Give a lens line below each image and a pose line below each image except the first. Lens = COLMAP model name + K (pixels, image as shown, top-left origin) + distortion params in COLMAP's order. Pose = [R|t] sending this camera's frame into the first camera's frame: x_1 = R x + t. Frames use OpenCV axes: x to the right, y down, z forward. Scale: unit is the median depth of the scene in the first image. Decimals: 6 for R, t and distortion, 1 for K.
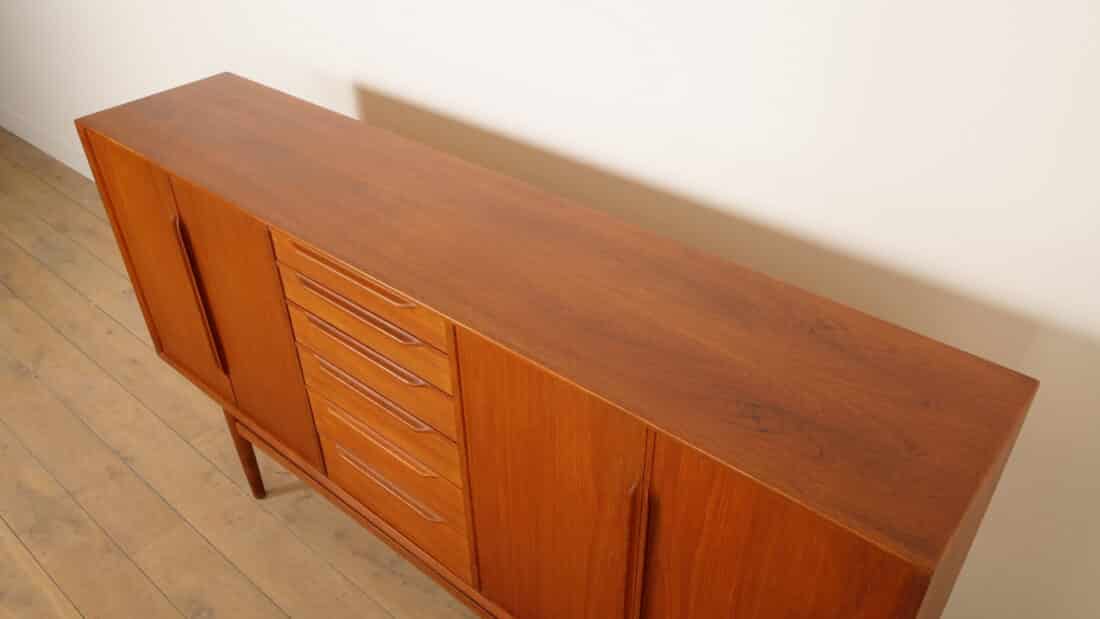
lens RADIAL K [[837.2, 0, 550.0], [0, 837.2, 309.5], [0, 0, 1]] dist [-0.027796, 0.000601]
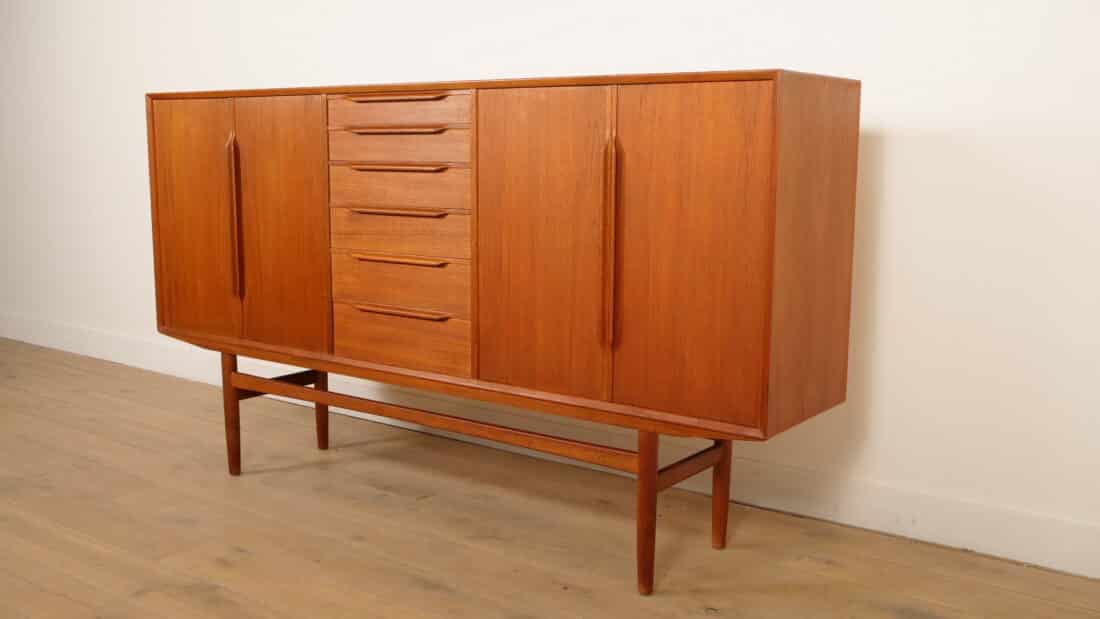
lens RADIAL K [[1106.2, 0, 550.0], [0, 1106.2, 309.5], [0, 0, 1]] dist [-0.003513, -0.002639]
pose [[0.998082, 0.009237, 0.061215, -0.057502], [0.019003, 0.895361, -0.444935, 0.678263], [-0.058919, 0.445244, 0.893469, -0.308244]]
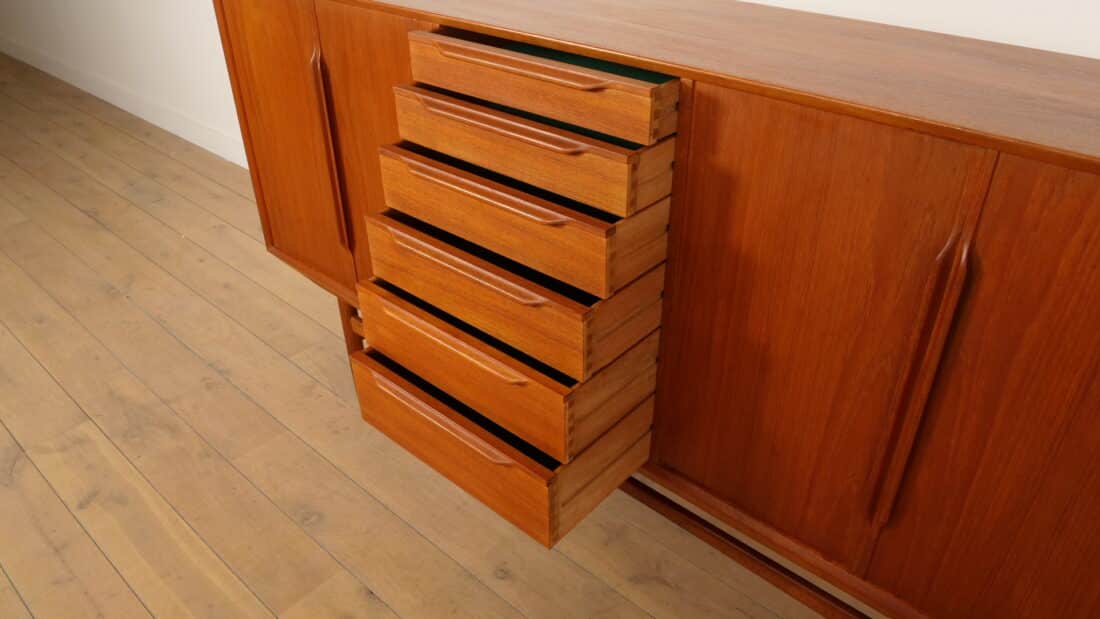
lens RADIAL K [[792.4, 0, 550.0], [0, 792.4, 309.5], [0, 0, 1]] dist [-0.045554, 0.001819]
pose [[0.999438, 0.023983, -0.023436, -0.131475], [-0.025101, 0.998502, -0.048622, 0.160111], [0.022235, 0.049183, 0.998542, 0.123013]]
